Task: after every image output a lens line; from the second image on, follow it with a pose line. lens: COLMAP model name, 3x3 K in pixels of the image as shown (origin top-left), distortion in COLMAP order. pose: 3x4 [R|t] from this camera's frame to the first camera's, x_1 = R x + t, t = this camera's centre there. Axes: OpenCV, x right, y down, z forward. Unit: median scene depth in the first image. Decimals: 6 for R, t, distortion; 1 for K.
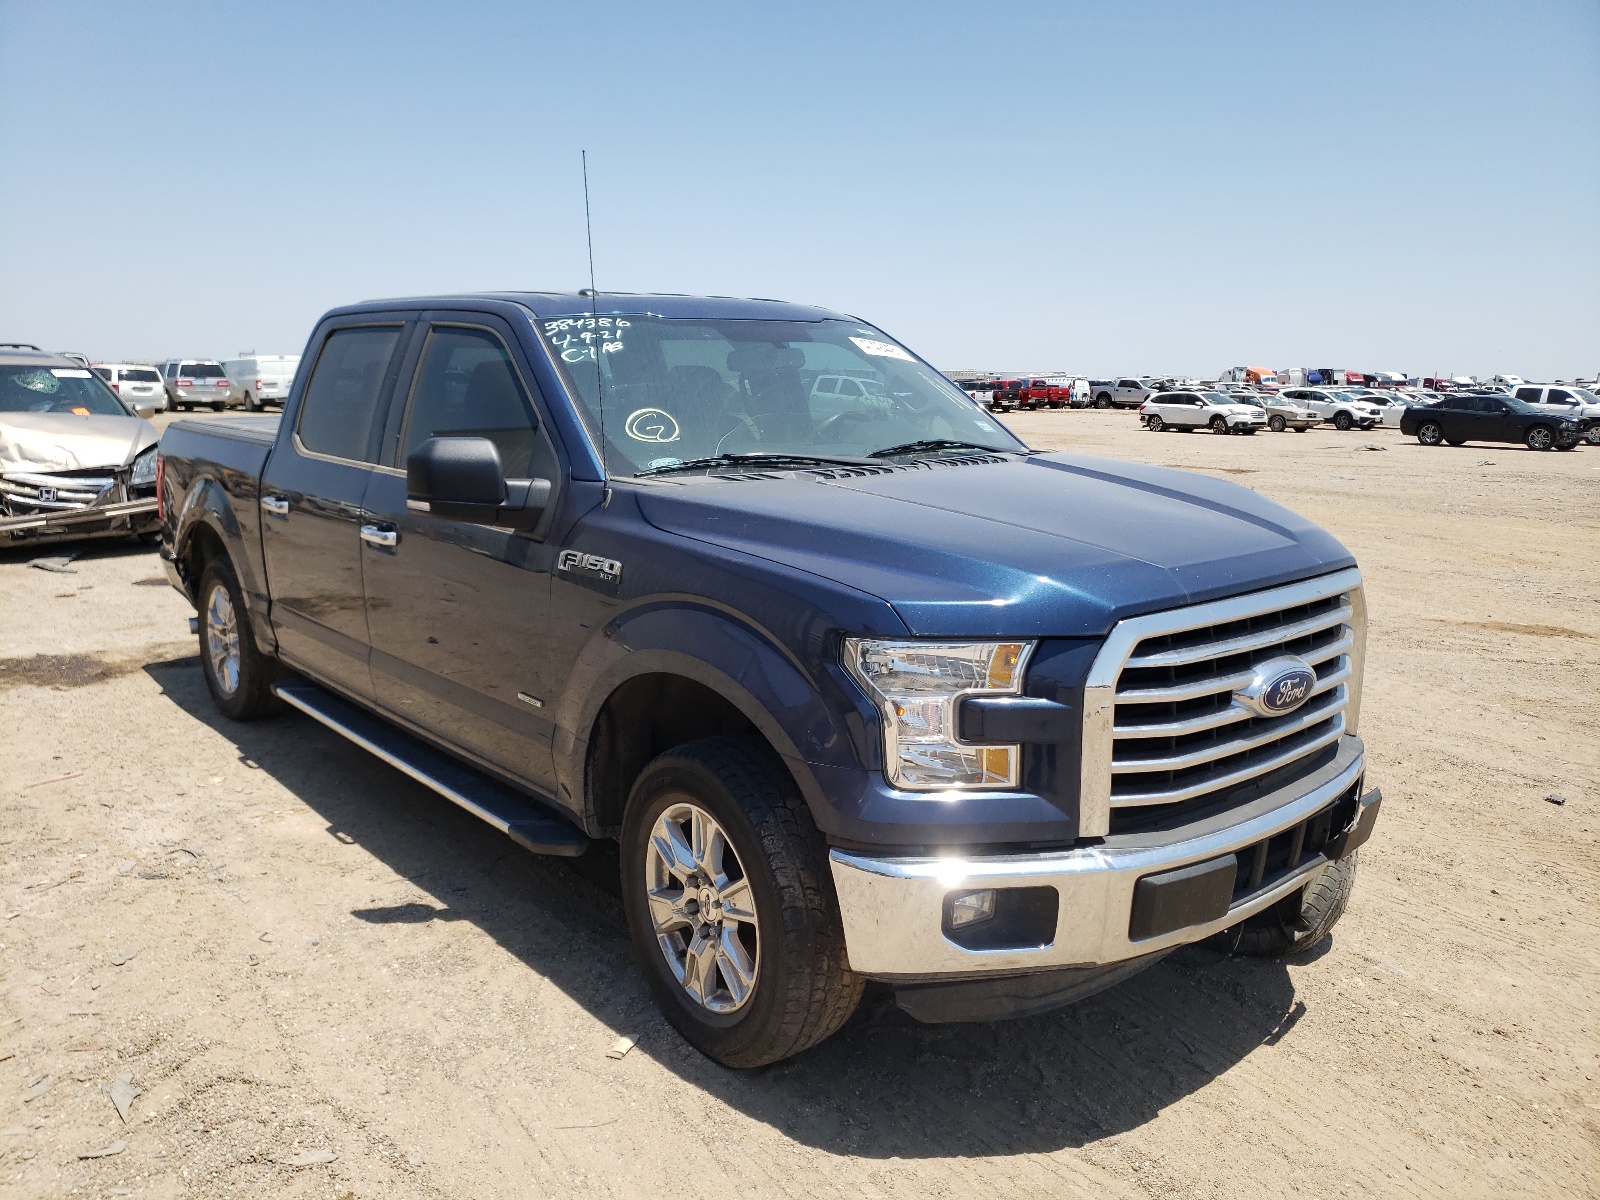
lens RADIAL K [[1232.7, 0, 797.4], [0, 1232.7, 611.4], [0, 0, 1]] dist [0.006165, 0.023751]
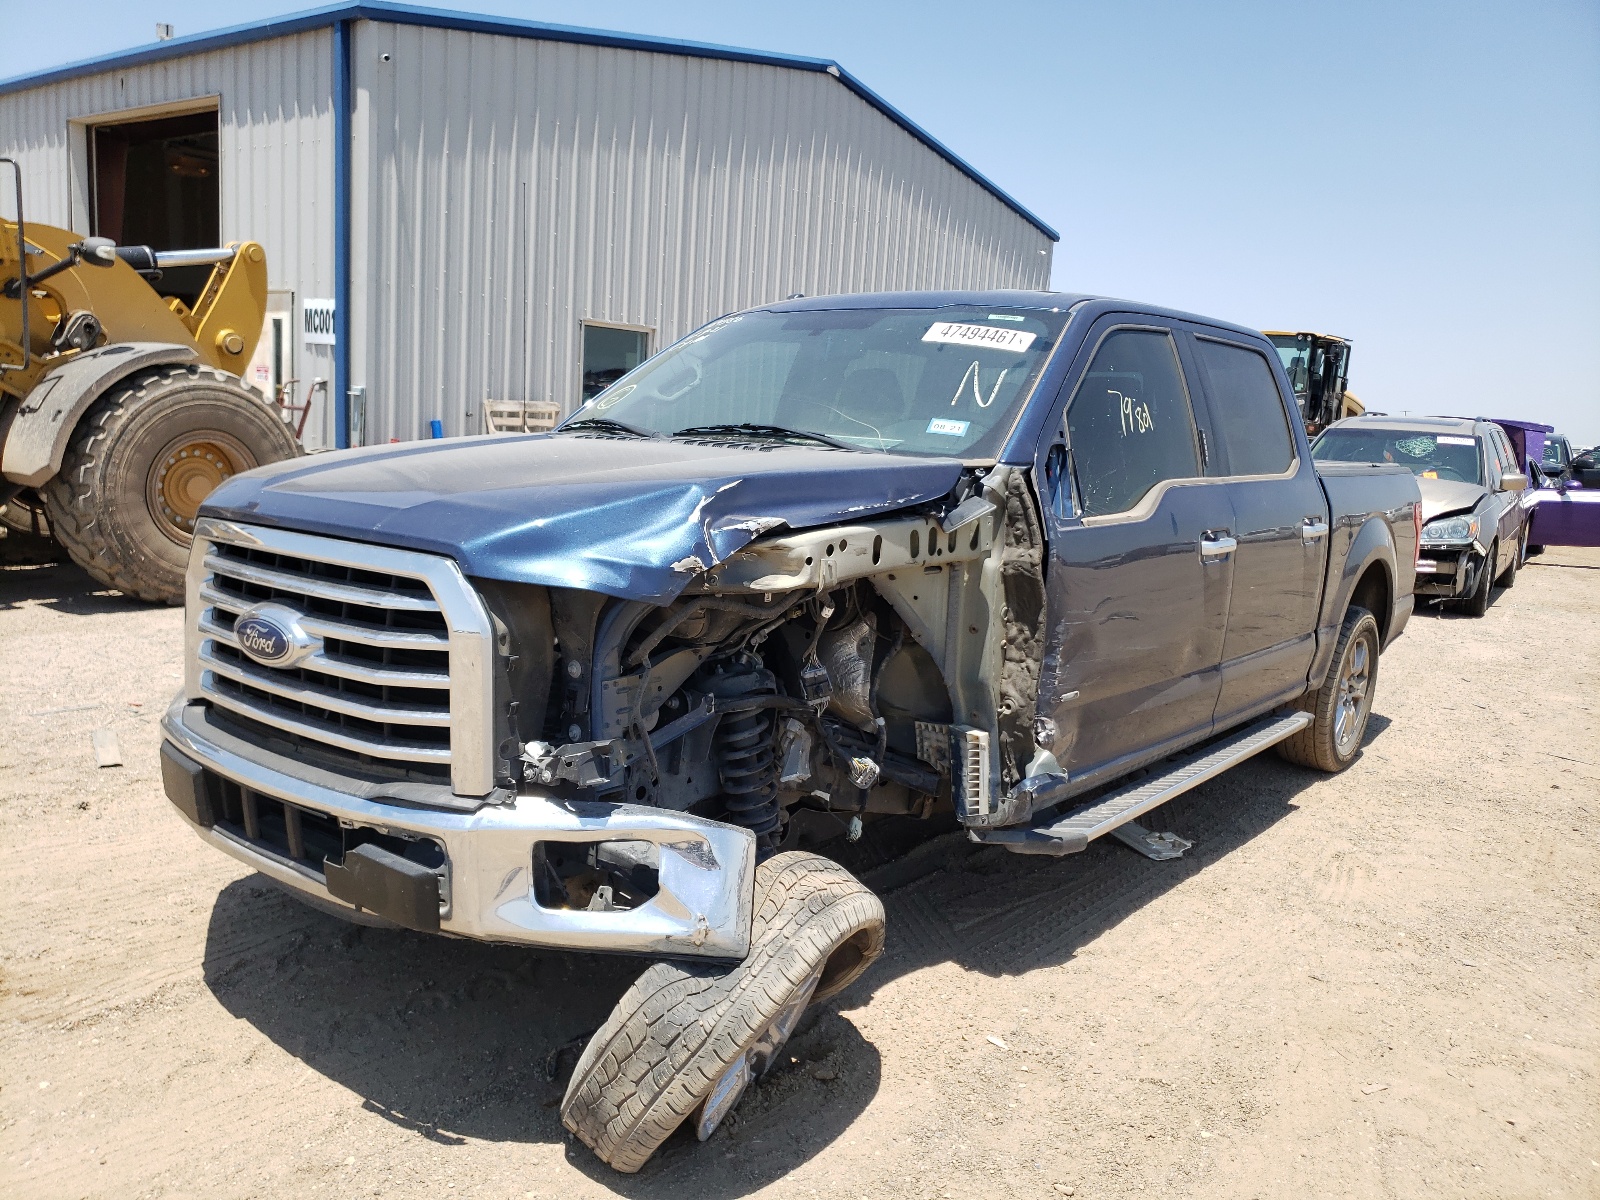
lens RADIAL K [[1232.7, 0, 801.3], [0, 1232.7, 597.7], [0, 0, 1]] dist [0.006165, 0.023751]
pose [[0.177530, 0.137047, -0.974526, 0.374075], [-0.223393, 0.970017, 0.095718, -0.044736], [0.958425, 0.200709, 0.202822, 0.317691]]
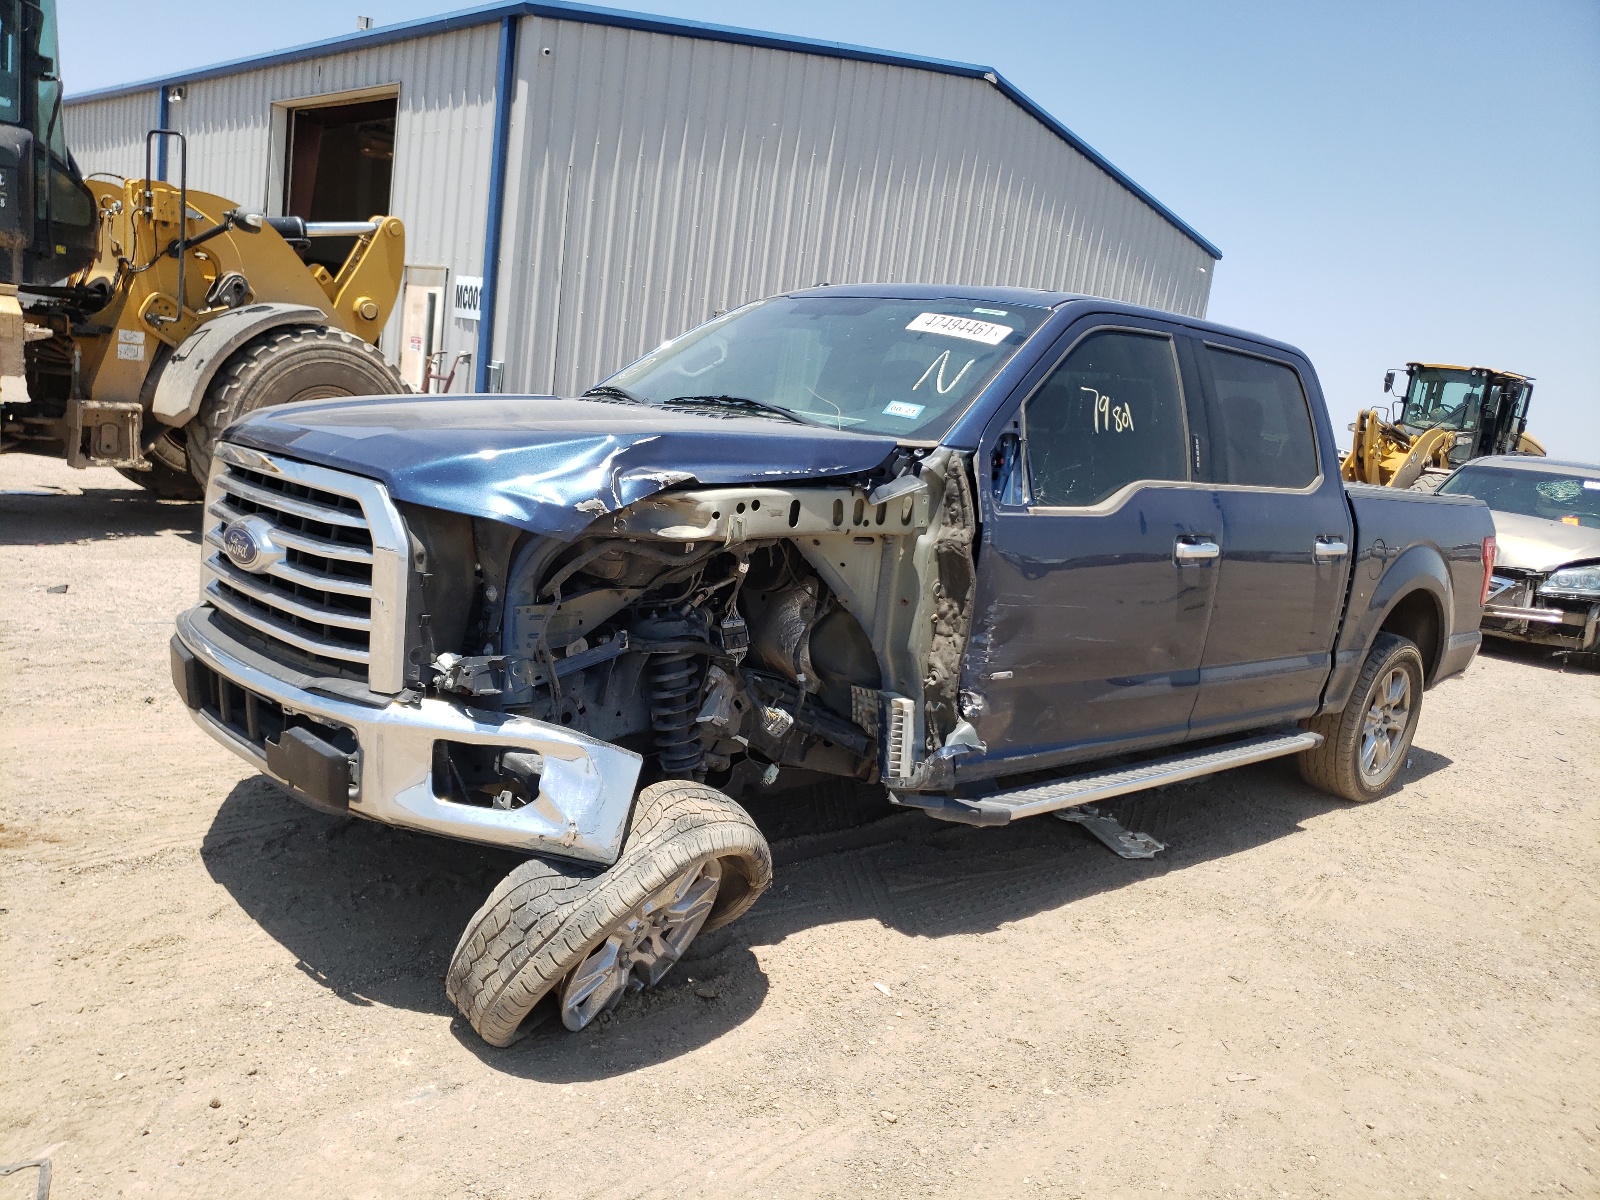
lens RADIAL K [[1232.7, 0, 796.2], [0, 1232.7, 599.9], [0, 0, 1]] dist [0.006165, 0.023751]
pose [[0.037871, 0.144378, -0.988798, 0.403141], [-0.291167, 0.948166, 0.127293, -0.050630], [0.955922, 0.283084, 0.077946, 0.371137]]
